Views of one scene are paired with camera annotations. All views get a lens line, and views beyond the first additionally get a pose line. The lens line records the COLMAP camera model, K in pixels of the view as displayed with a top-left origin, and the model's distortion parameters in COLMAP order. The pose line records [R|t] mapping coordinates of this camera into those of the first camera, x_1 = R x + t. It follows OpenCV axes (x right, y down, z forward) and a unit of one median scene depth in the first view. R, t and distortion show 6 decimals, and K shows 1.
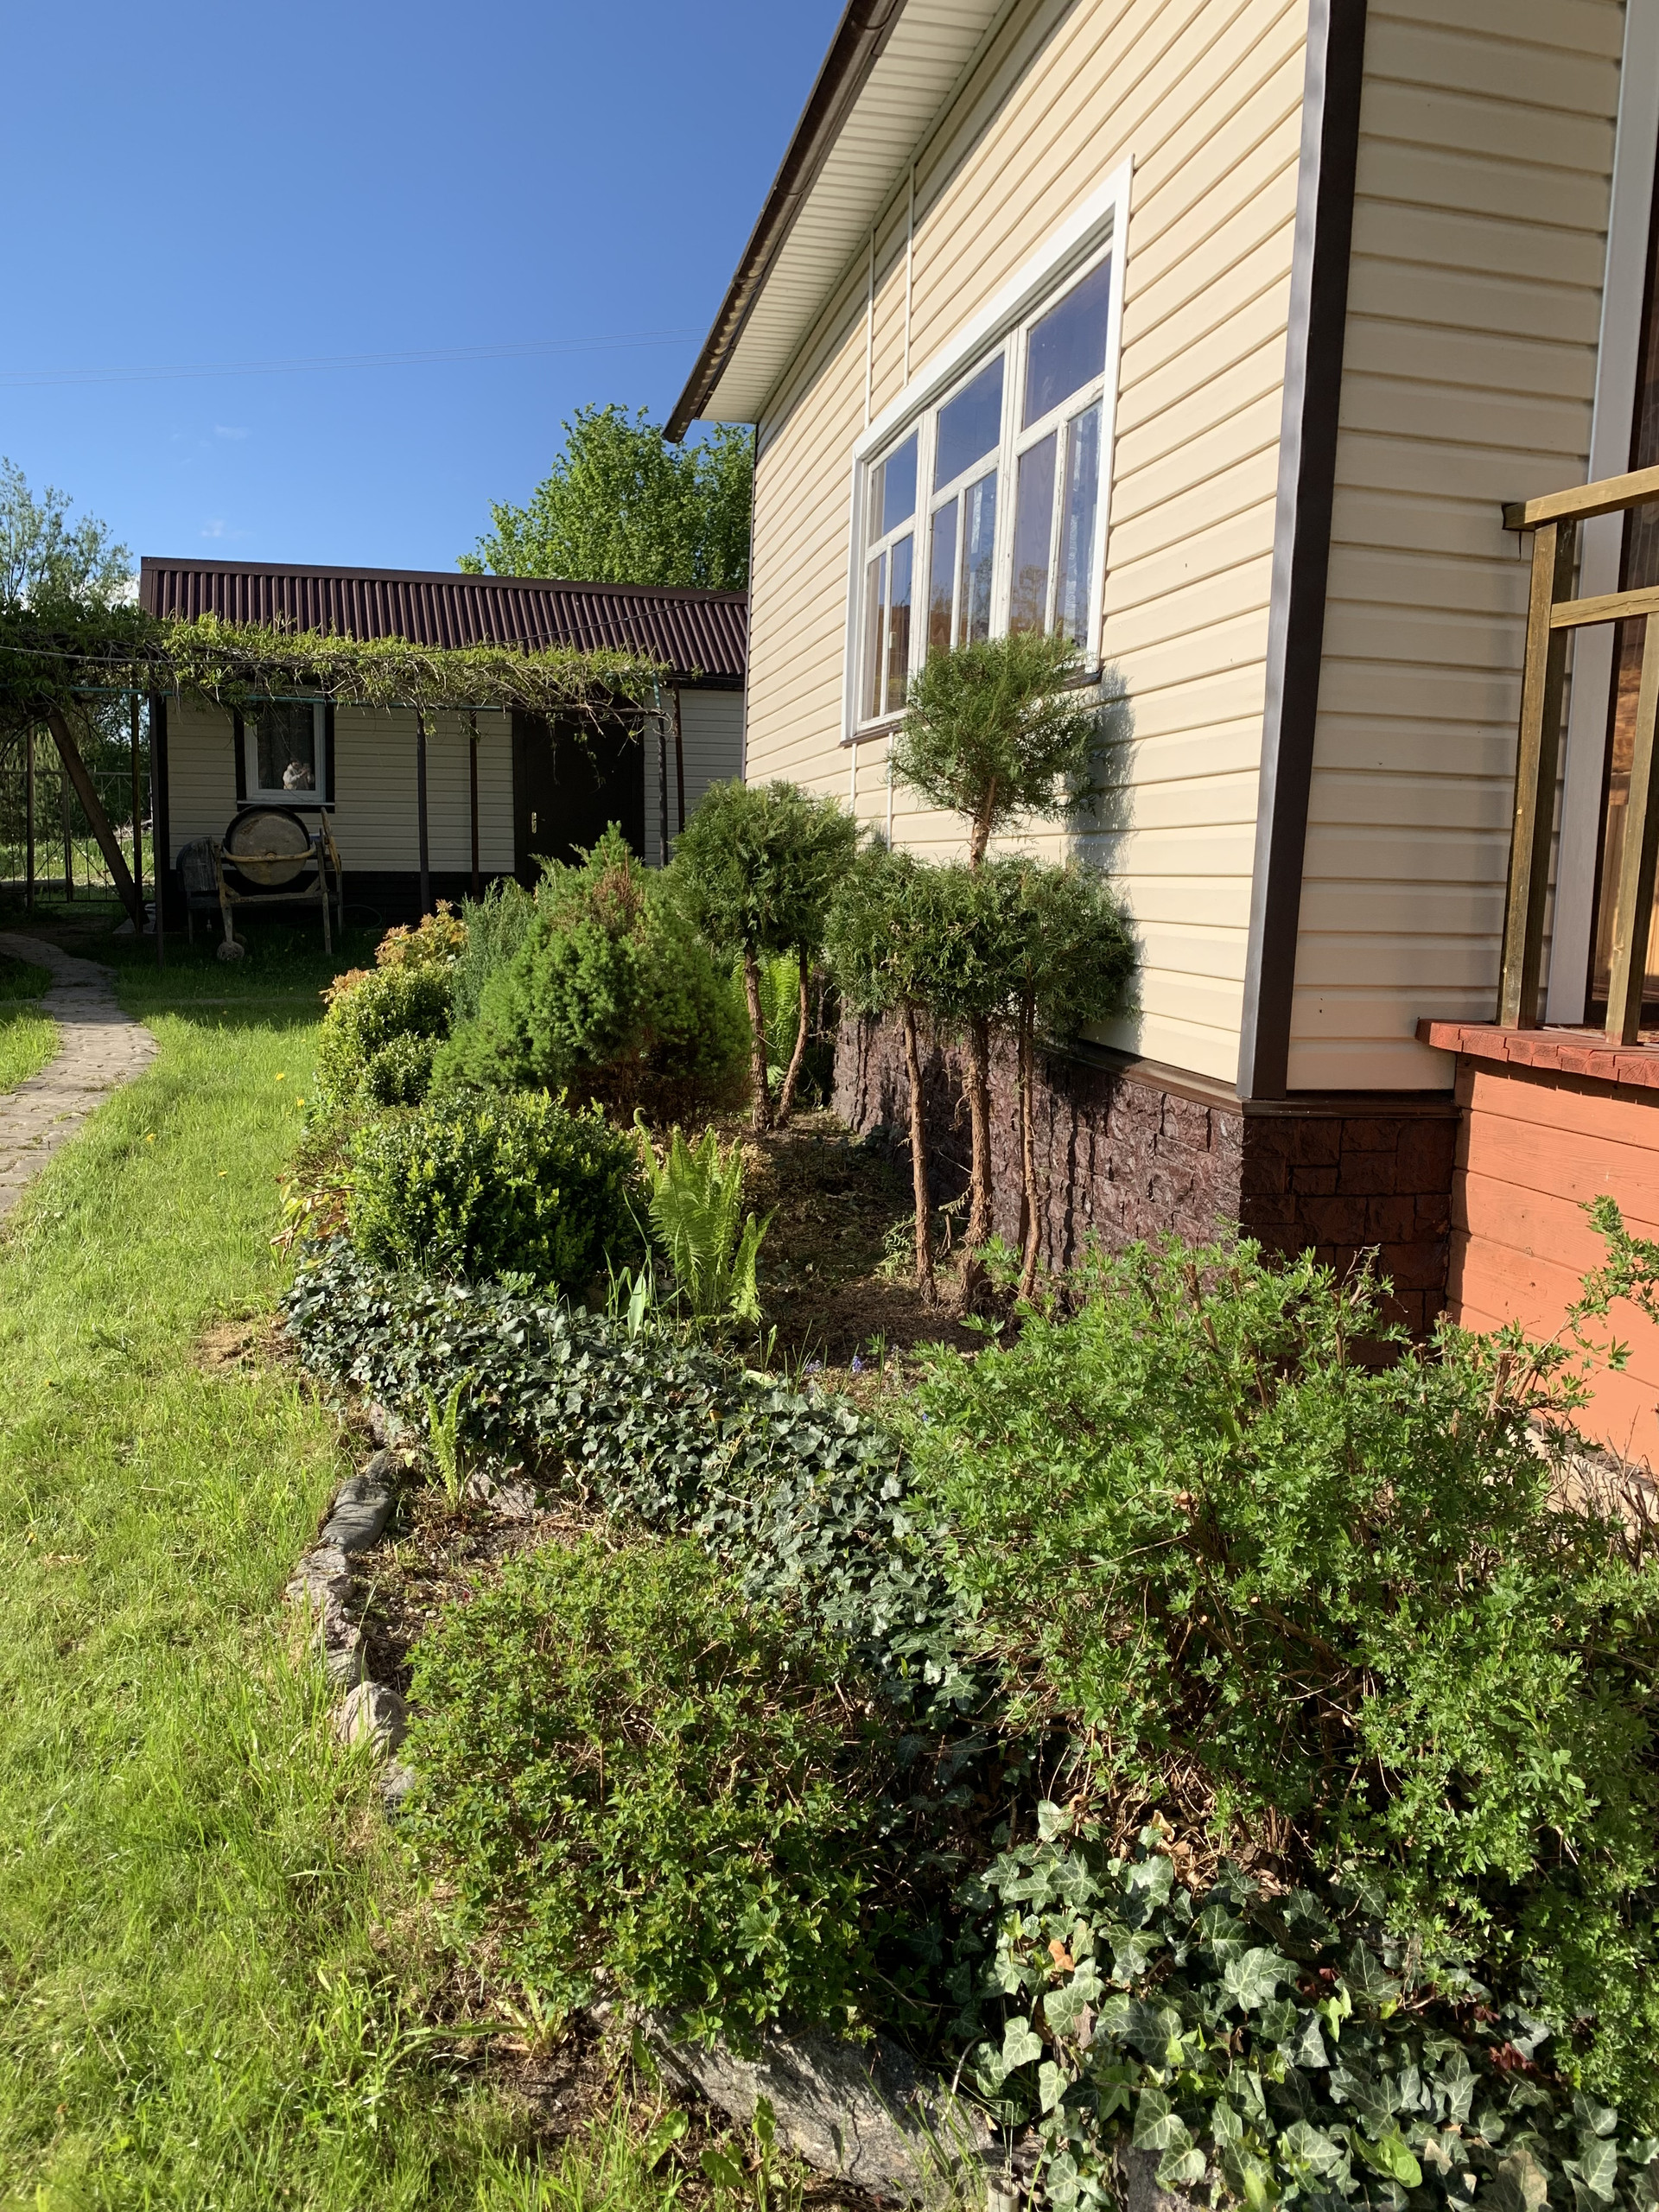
lens RADIAL K [[1692.4, 0, 829.5], [0, 1692.4, 1106.0], [0, 0, 1]] dist [0.053994, -0.003489]
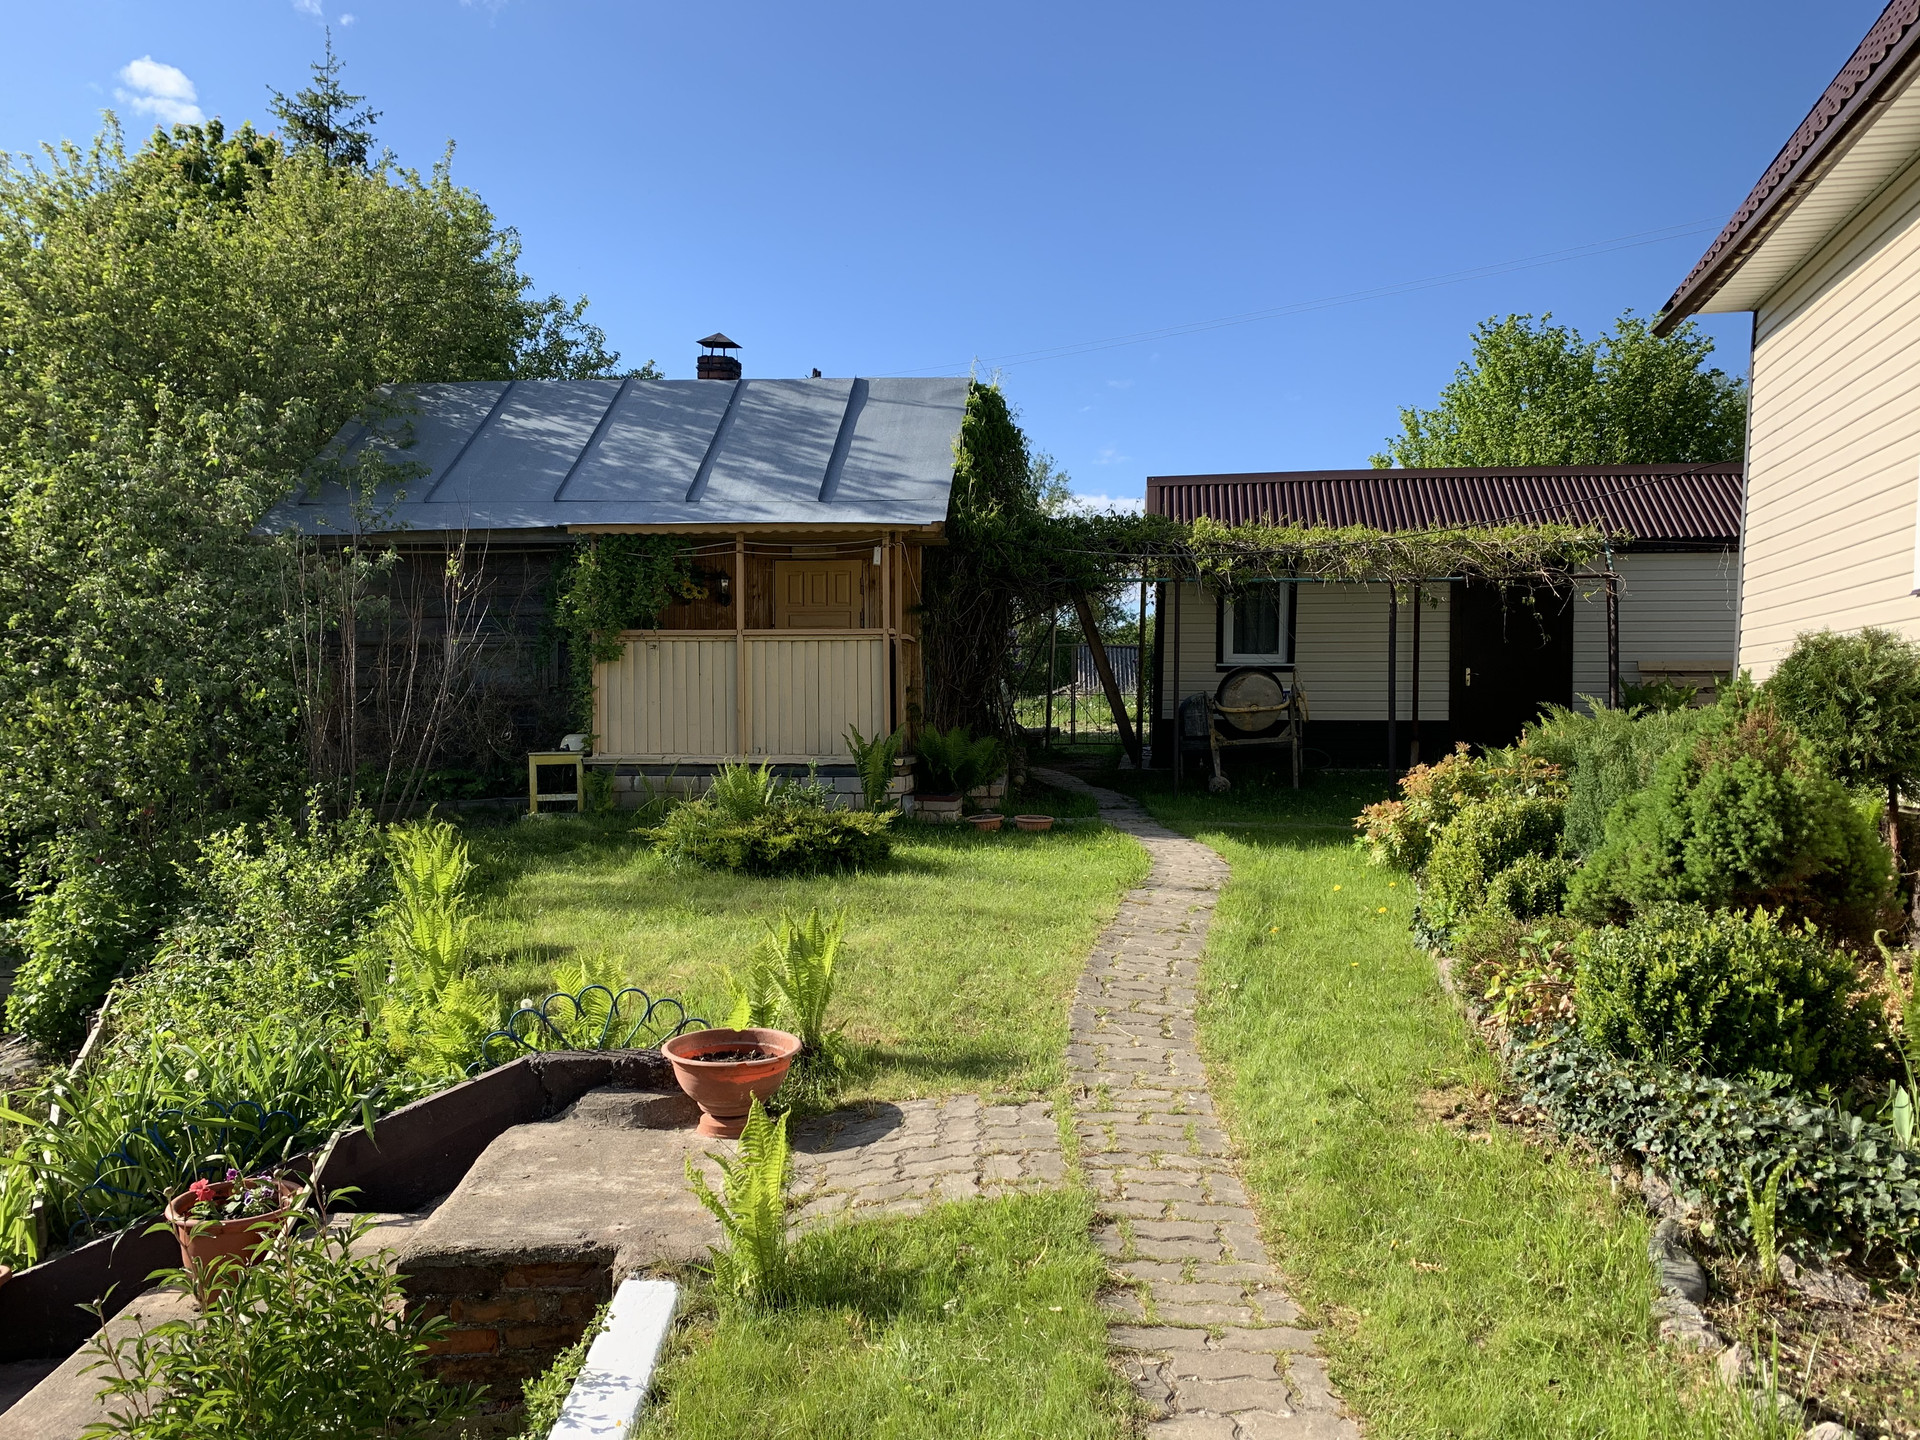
lens RADIAL K [[1468.8, 0, 947.3], [0, 1468.8, 723.1], [0, 0, 1]] dist [-0.008878, -0.006726]
pose [[0.875547, 0.001856, -0.483130, -0.141885], [-0.066975, 0.990804, -0.117569, 0.015695], [0.478468, 0.135295, 0.867619, -0.074059]]
